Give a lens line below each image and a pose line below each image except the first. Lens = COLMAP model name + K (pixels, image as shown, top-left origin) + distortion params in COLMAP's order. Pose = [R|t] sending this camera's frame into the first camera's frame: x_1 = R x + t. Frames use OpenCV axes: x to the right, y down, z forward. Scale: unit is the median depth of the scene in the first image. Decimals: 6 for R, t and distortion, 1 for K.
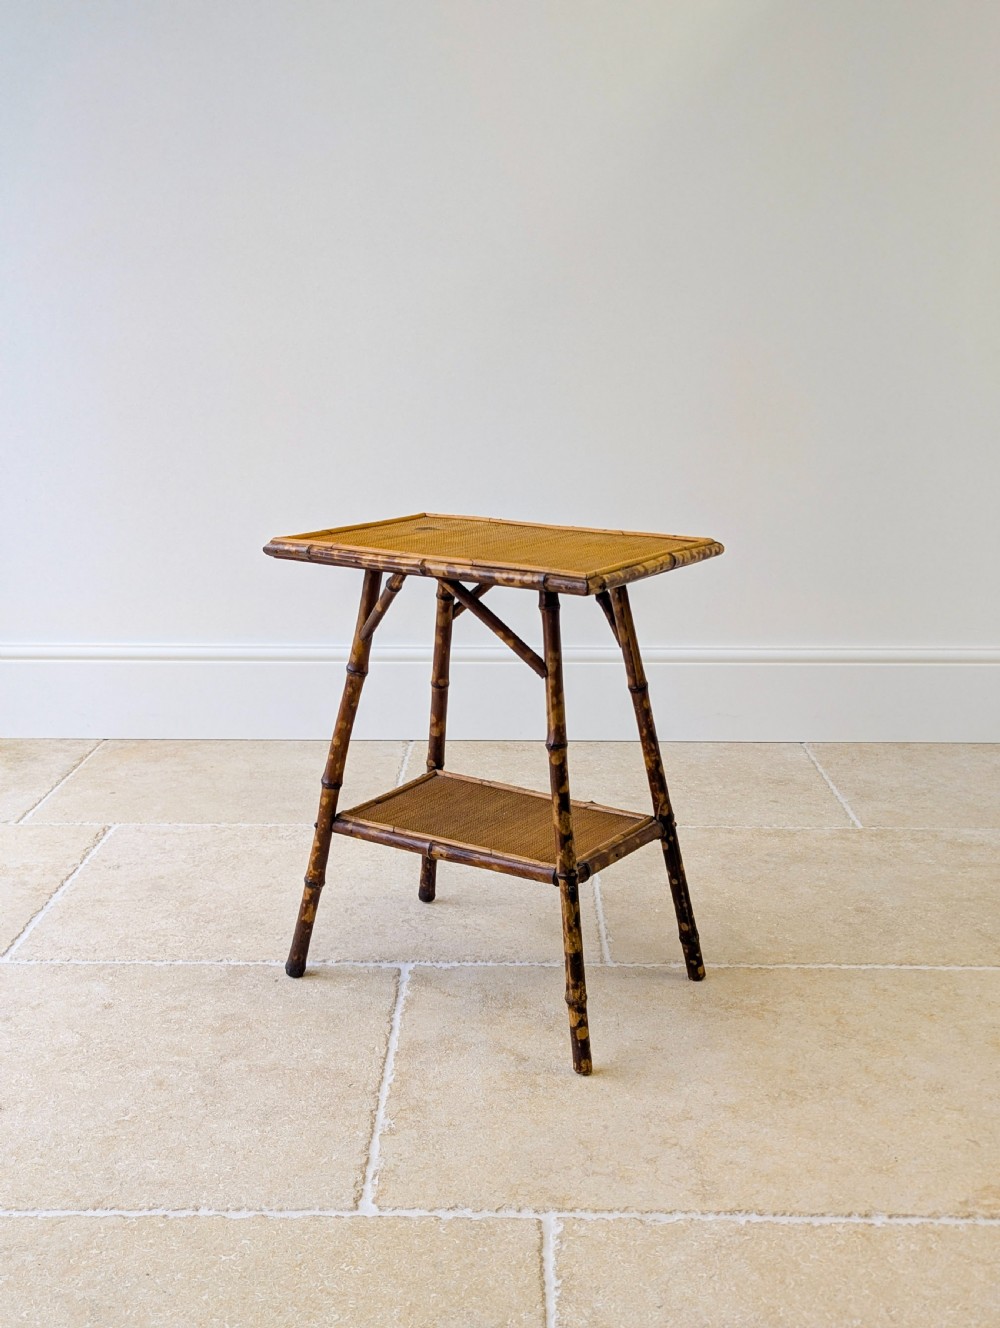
lens RADIAL K [[1440.5, 0, 501.7], [0, 1440.5, 641.2], [0, 0, 1]] dist [0.034339, 0.001570]
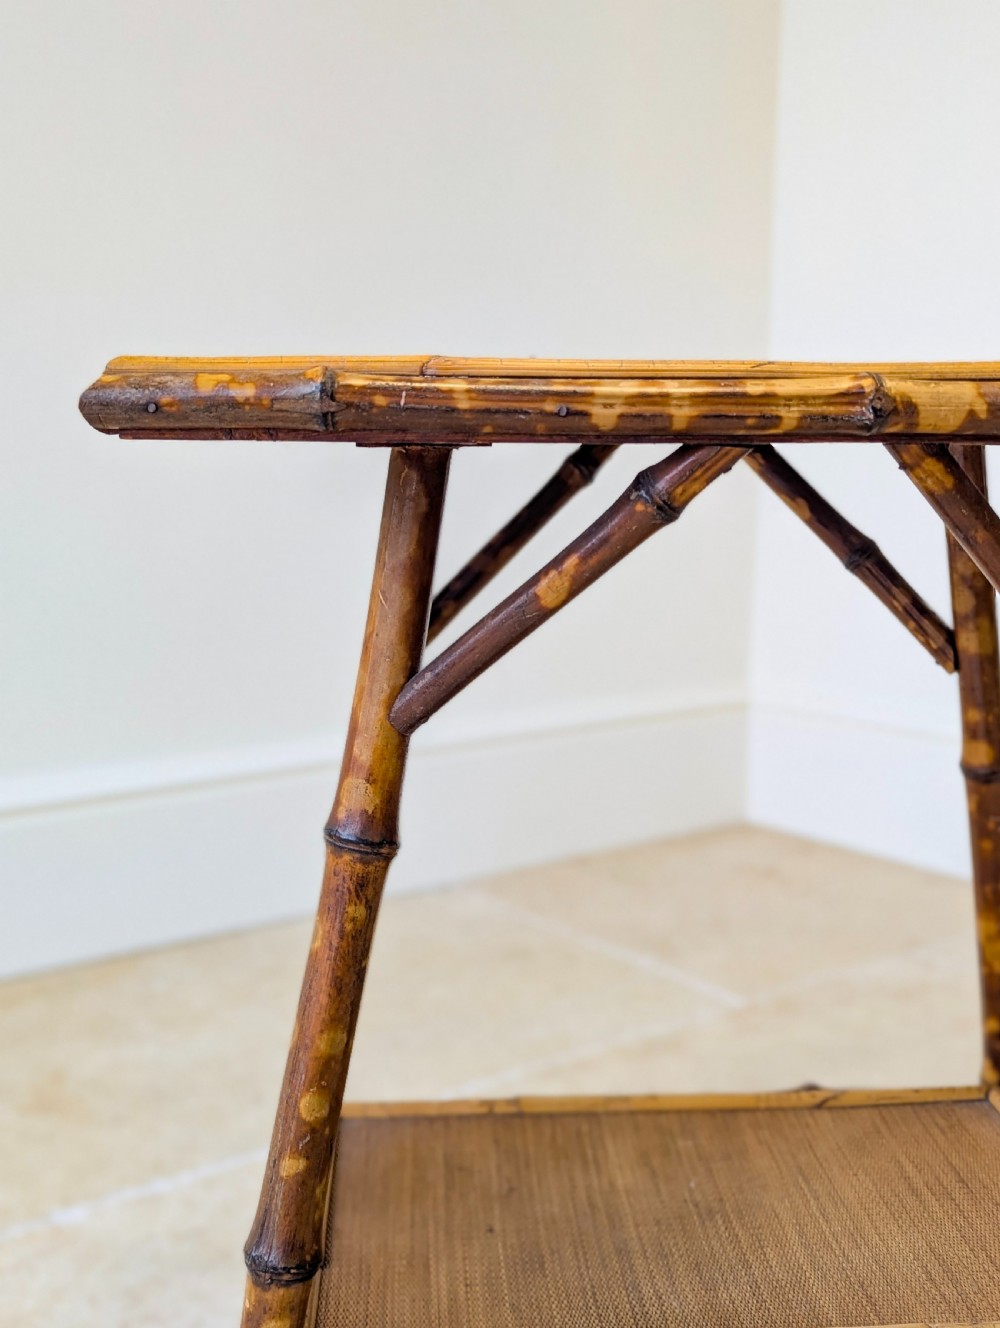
lens RADIAL K [[1593.8, 0, 540.5], [0, 1593.8, 664.0], [0, 0, 1]] dist [0.022434, 0.011800]
pose [[0.780610, -0.096225, 0.617567, -0.271095], [0.136519, 0.990470, -0.018233, -0.004894], [-0.609927, 0.098542, 0.786307, 0.741018]]
